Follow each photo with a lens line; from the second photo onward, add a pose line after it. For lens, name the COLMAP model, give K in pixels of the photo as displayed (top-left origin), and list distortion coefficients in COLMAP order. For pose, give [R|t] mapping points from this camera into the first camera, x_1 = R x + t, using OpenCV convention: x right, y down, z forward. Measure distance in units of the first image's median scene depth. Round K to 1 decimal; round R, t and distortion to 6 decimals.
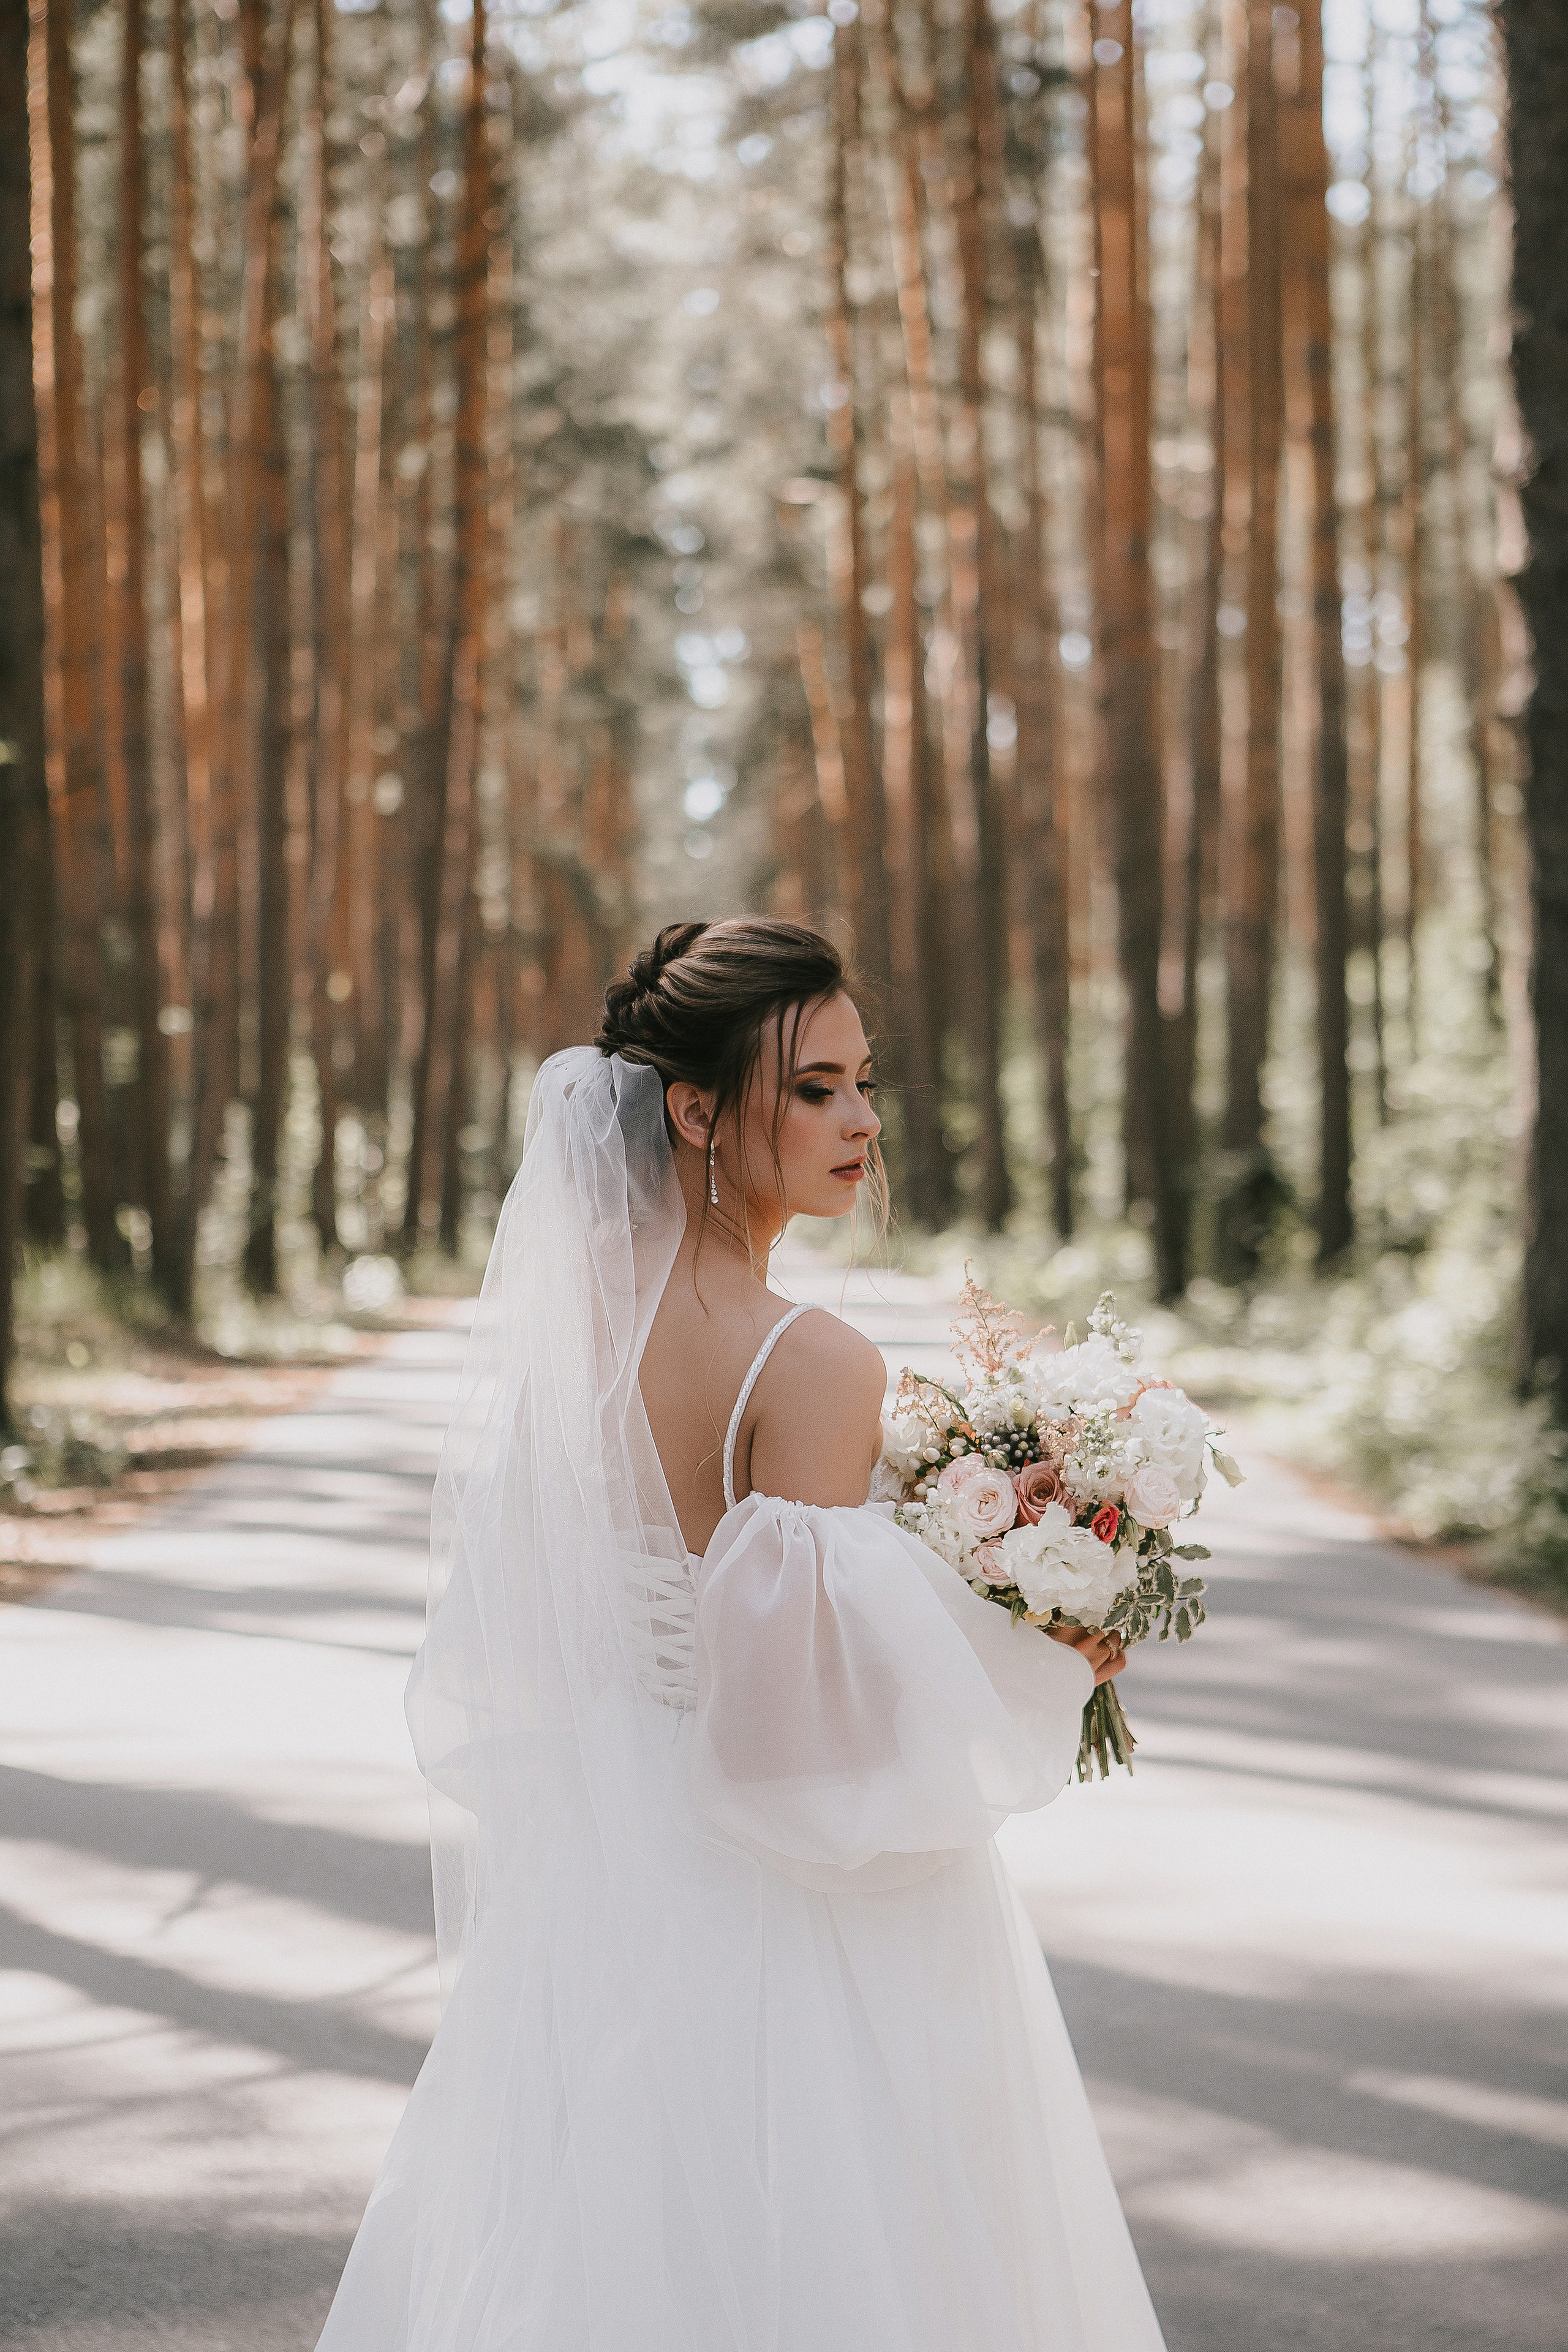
lens RADIAL K [[4605.4, 0, 768.7], [0, 4605.4, 1172.8], [0, 0, 1]] dist [0.293991, 0.000000]
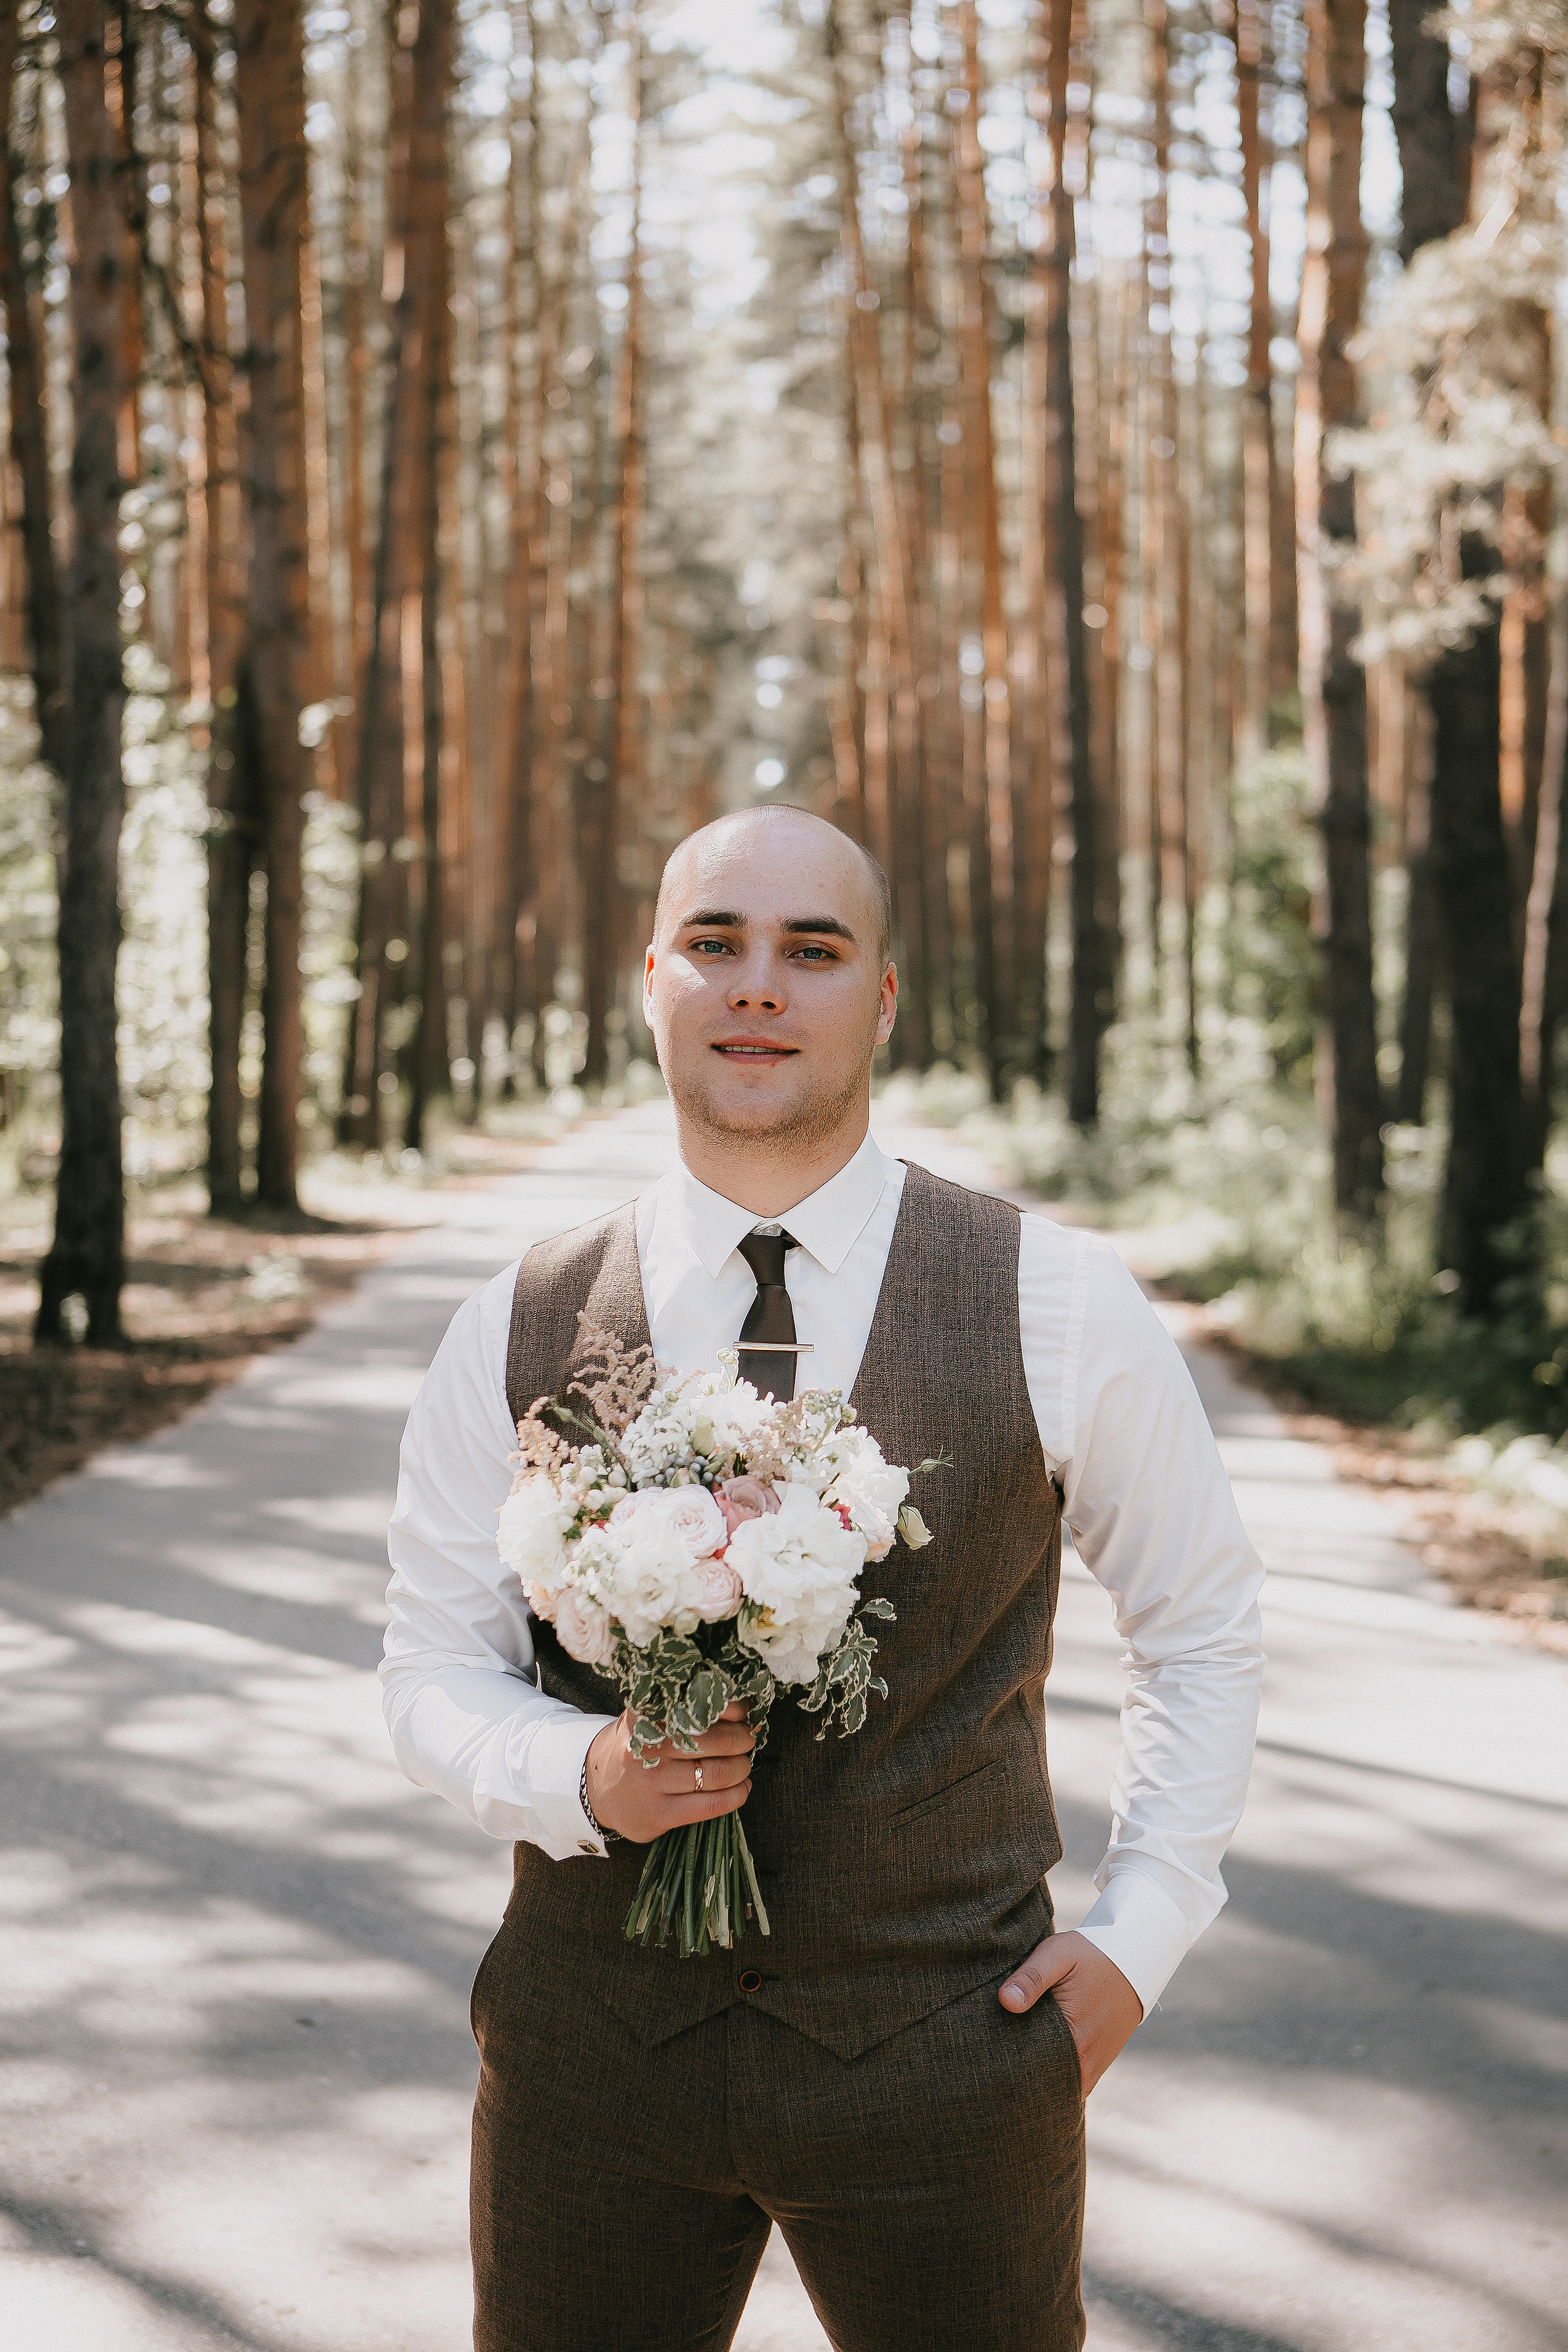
lens RADIAL K [[4056.2, 0, 793.3], [0, 4056.2, 1172.0], [0, 0, 1]] dist [0.141688, 0.000000]
pose [[0.999901, 0.007777, -0.011702, 0.014374], [-0.007413, 0.999495, 0.030897, 0.001436], [0.011936, -0.030807, 0.999454, -0.404306]]
